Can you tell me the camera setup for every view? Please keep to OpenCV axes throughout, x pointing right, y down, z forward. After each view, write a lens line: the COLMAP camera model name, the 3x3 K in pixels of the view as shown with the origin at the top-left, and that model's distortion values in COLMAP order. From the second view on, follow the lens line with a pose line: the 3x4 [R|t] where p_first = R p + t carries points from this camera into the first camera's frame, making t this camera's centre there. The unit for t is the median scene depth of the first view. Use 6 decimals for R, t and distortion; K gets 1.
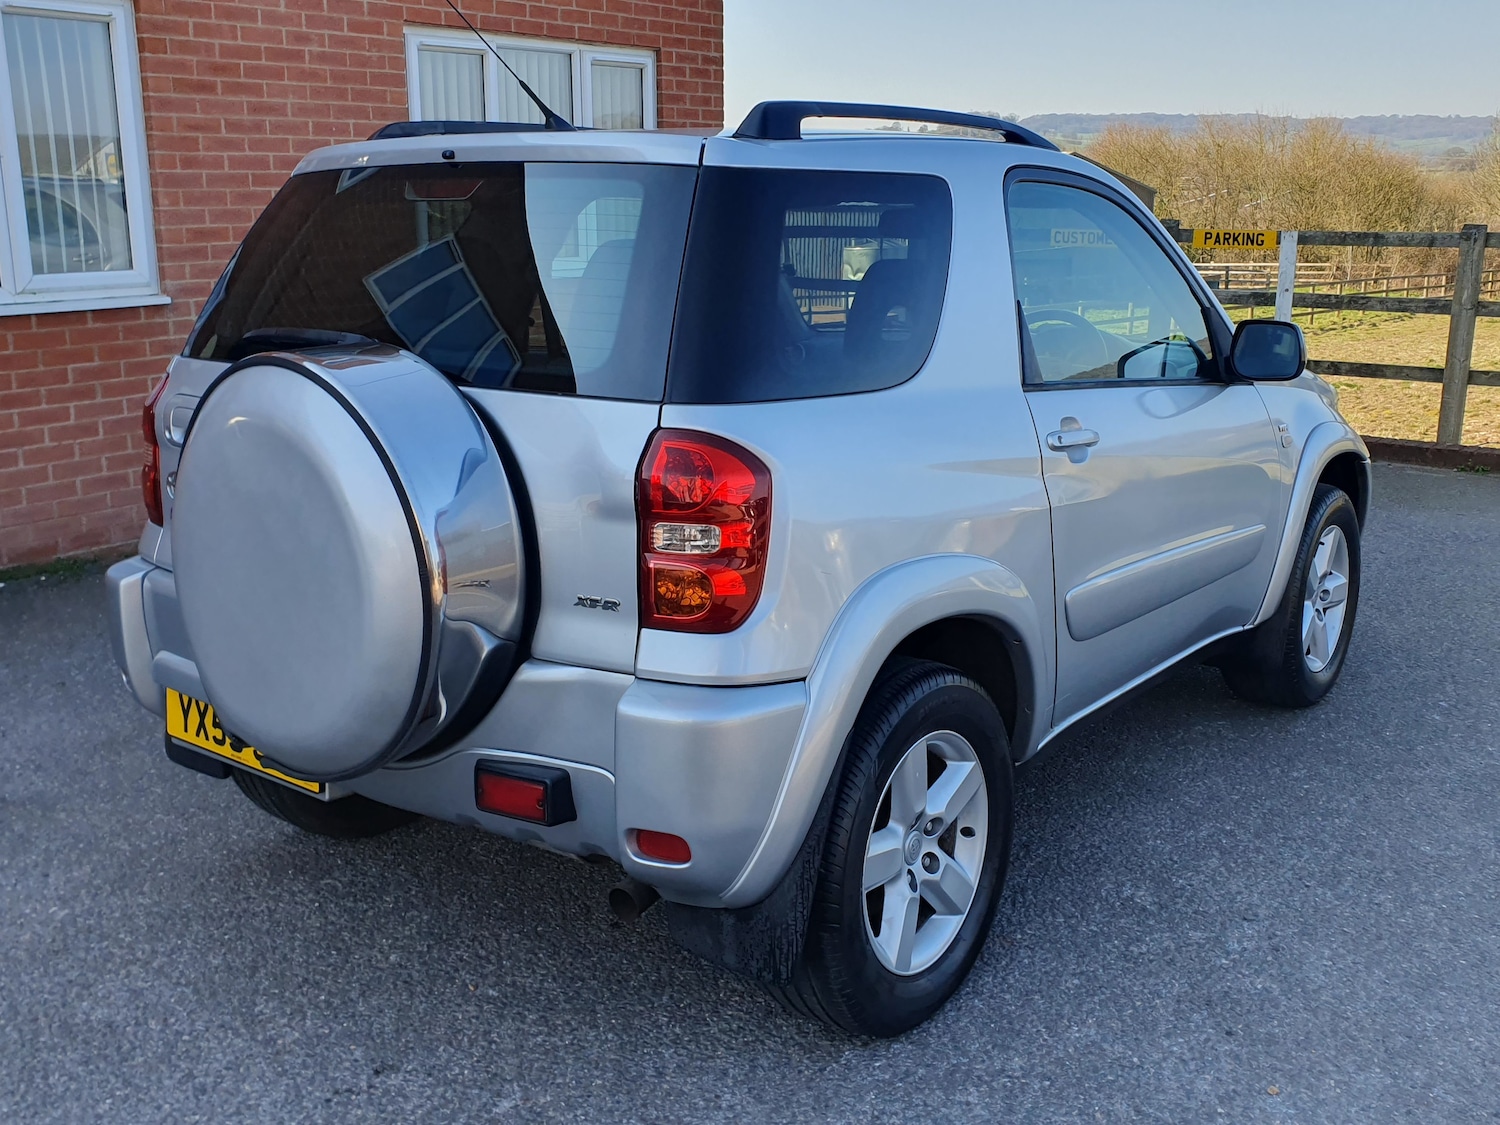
lens RADIAL K [[1486.3, 0, 799.1], [0, 1486.3, 538.8], [0, 0, 1]] dist [0.013629, 0.000000]
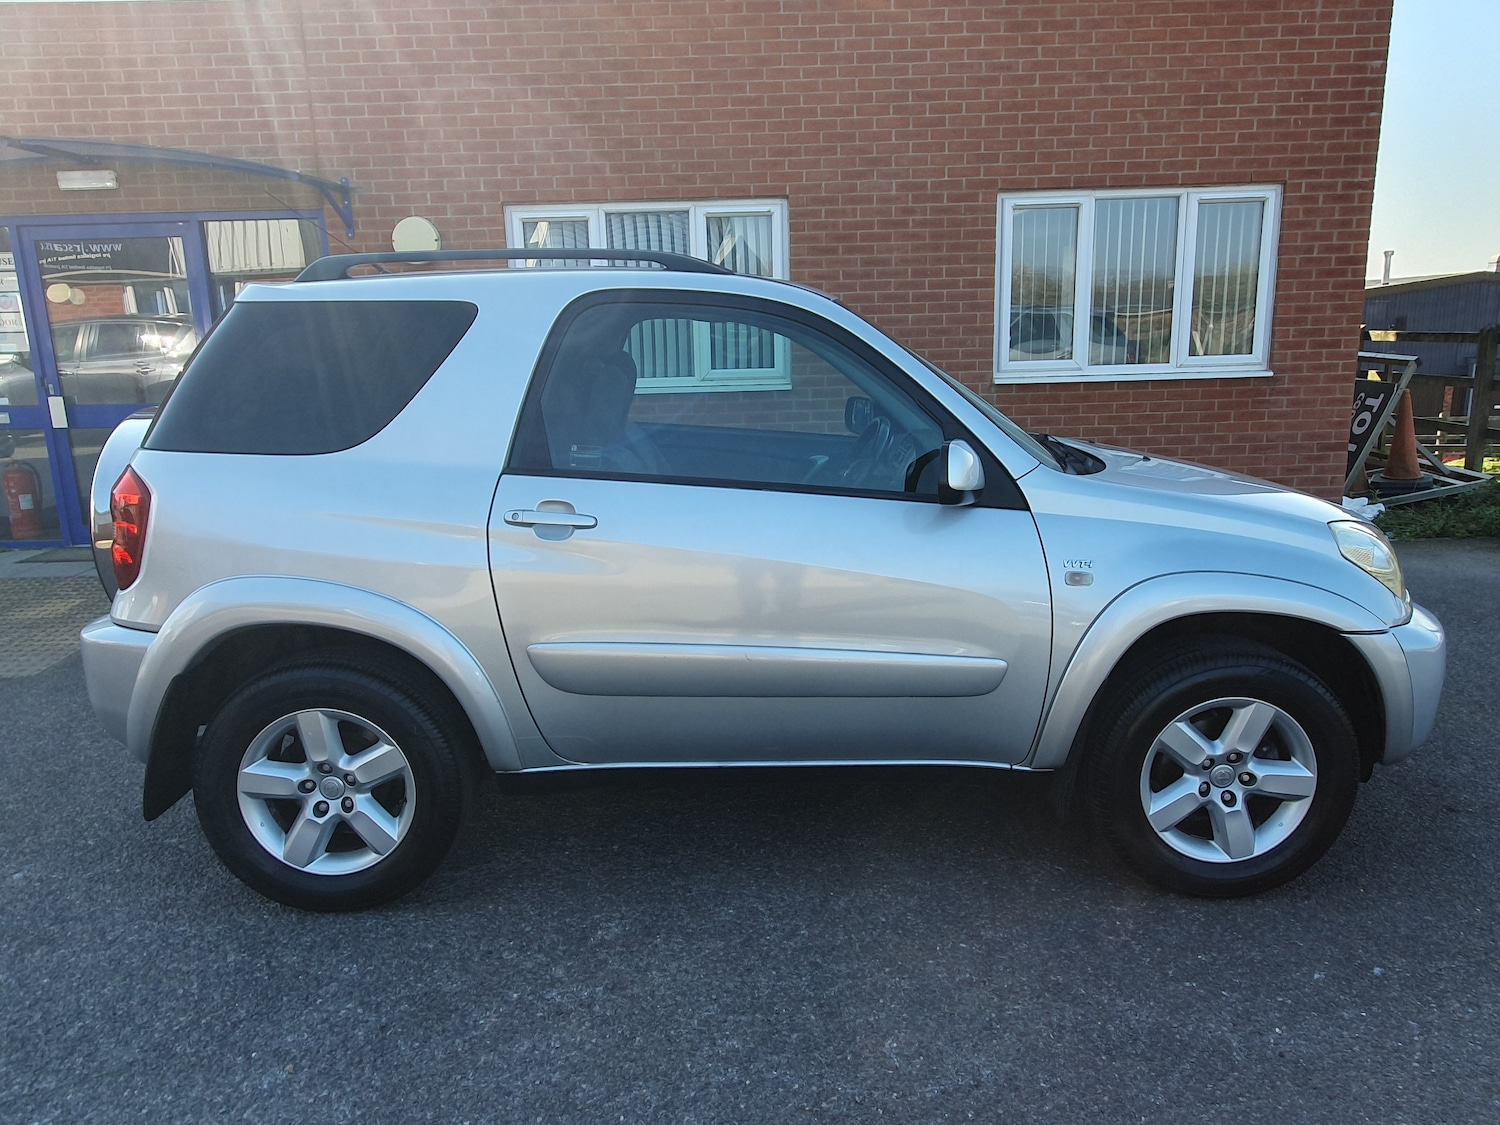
lens RADIAL K [[1053.9, 0, 776.8], [0, 1053.9, 557.3], [0, 0, 1]] dist [0.024572, -0.015299]
pose [[0.605230, 0.159279, -0.779953, 0.943456], [-0.162529, 0.983864, 0.074801, -0.128180], [0.779282, 0.081494, 0.621352, 0.611946]]
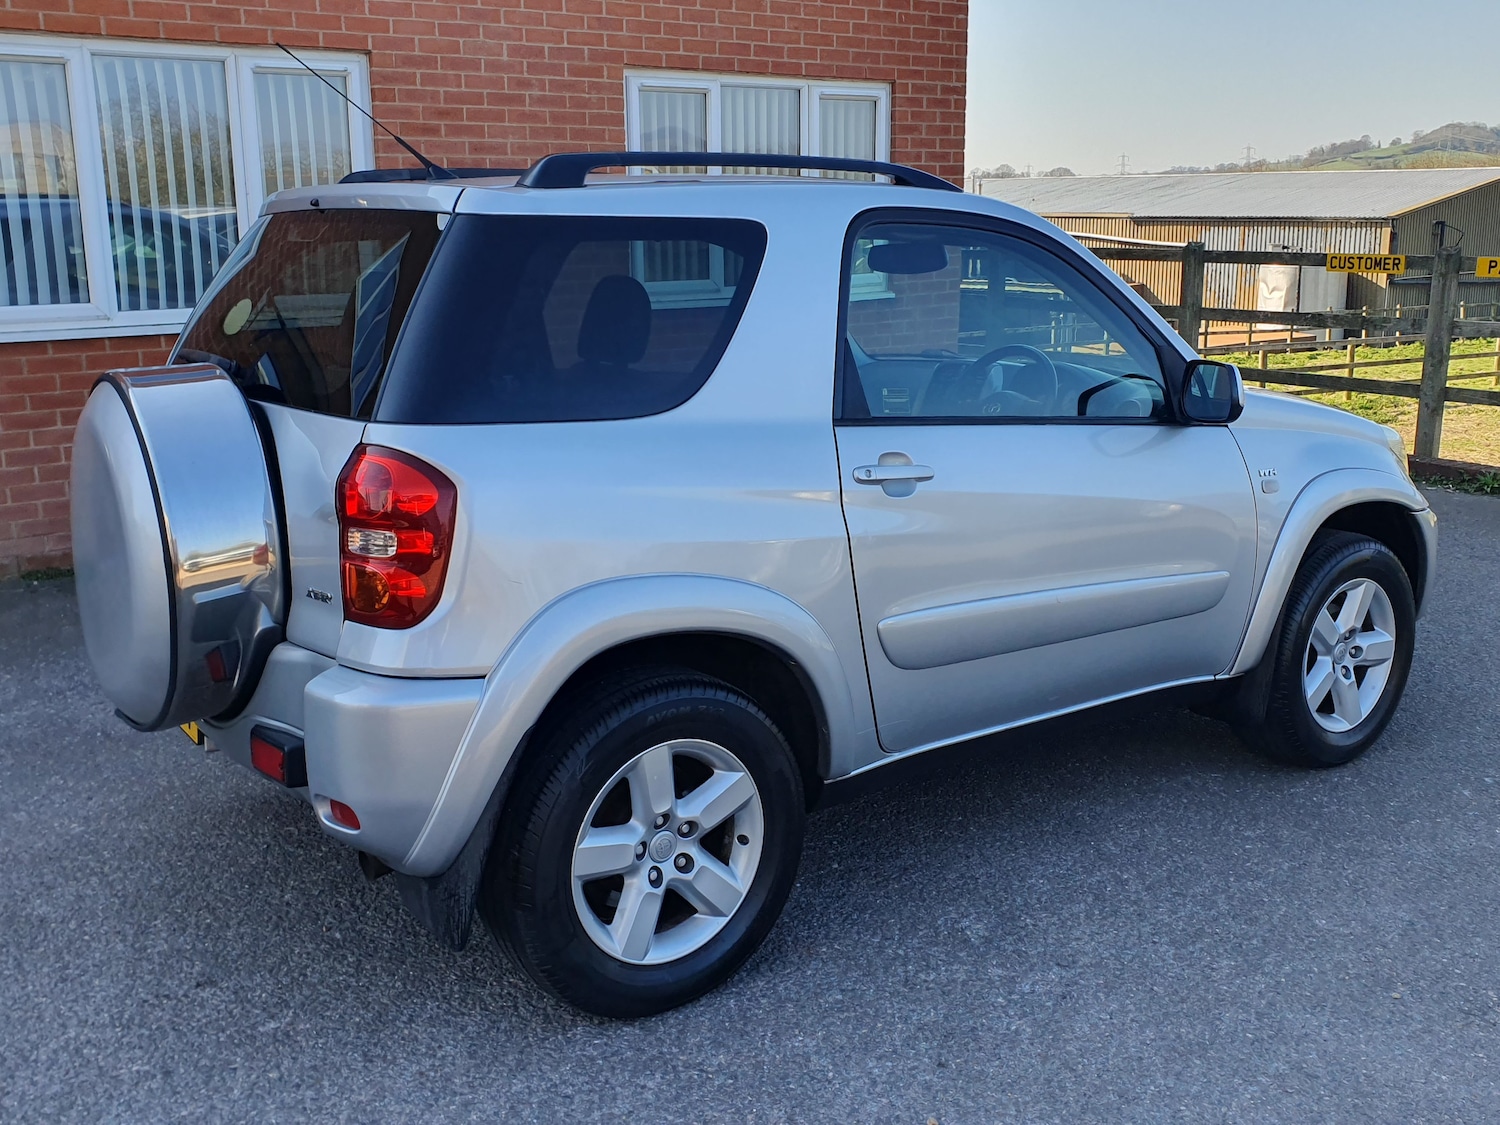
lens RADIAL K [[1486.3, 0, 813.9], [0, 1486.3, 549.3], [0, 0, 1]] dist [0.013629, 0.000000]
pose [[0.961639, 0.058155, -0.268082, 0.402743], [-0.059792, 0.998209, 0.002059, -0.013140], [0.267722, 0.014049, 0.963394, -0.003576]]
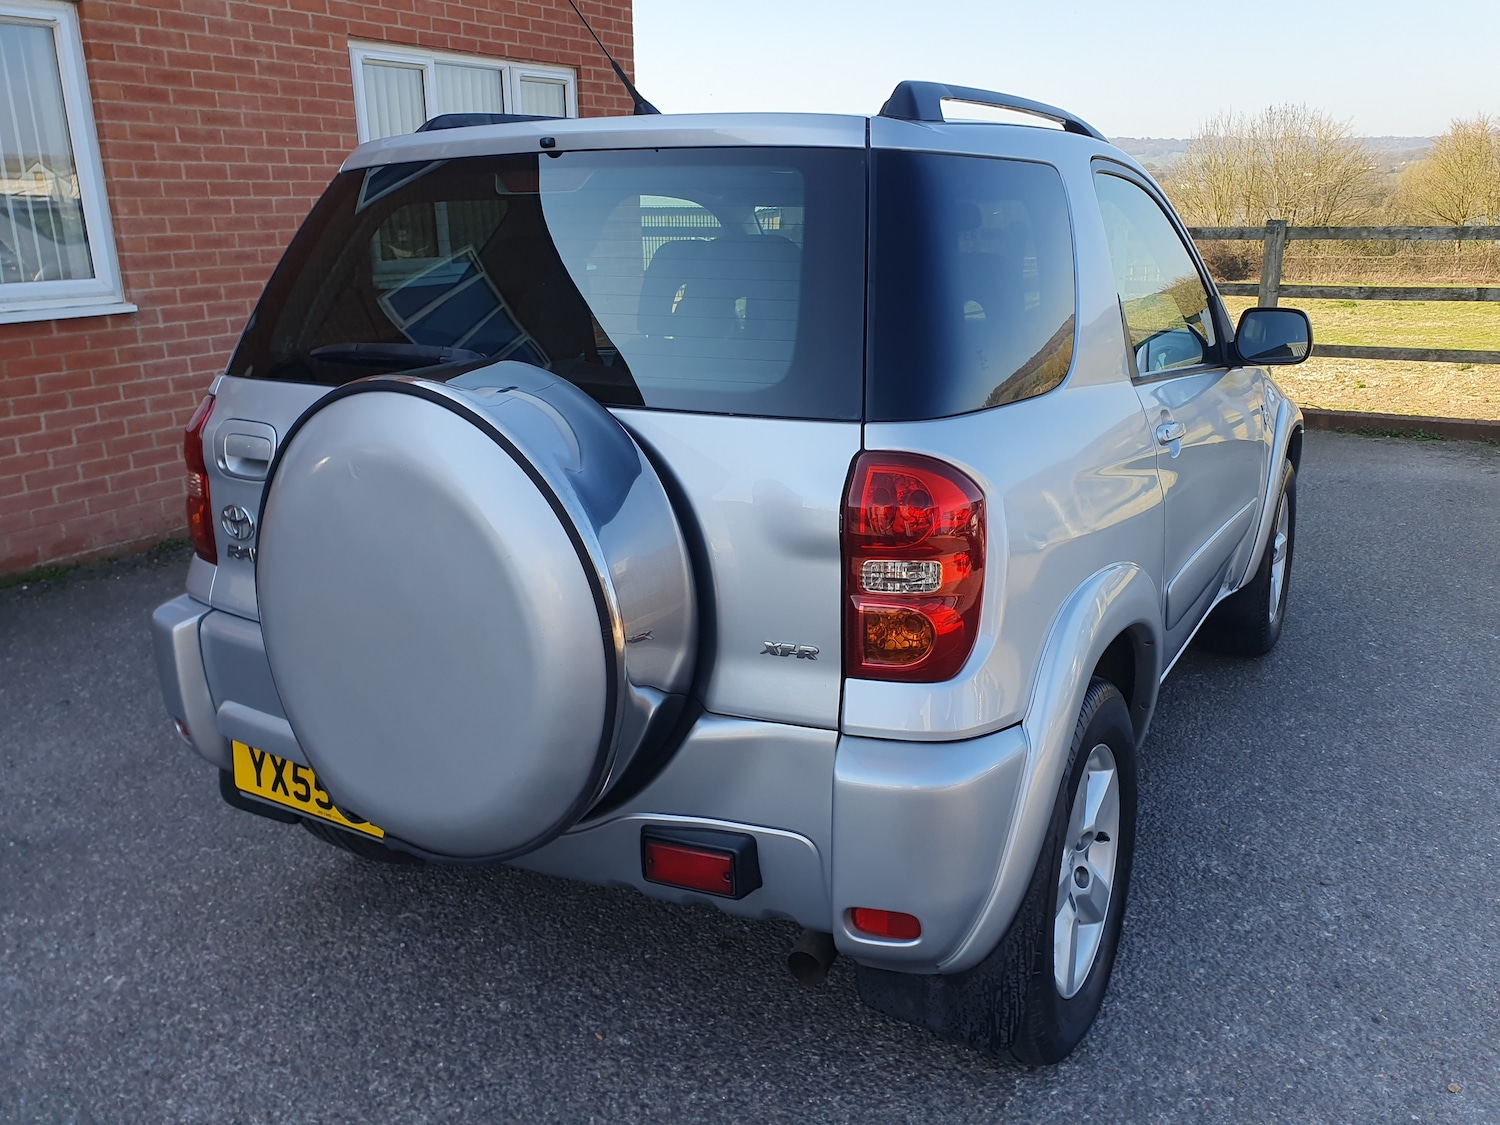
lens RADIAL K [[1206.9, 0, 805.6], [0, 1206.9, 548.0], [0, 0, 1]] dist [-0.010443, 0.050812]
pose [[0.990599, -0.047421, 0.128317, -0.163099], [0.040953, 0.997776, 0.052586, -0.041778], [-0.130525, -0.046836, 0.990338, 0.221011]]
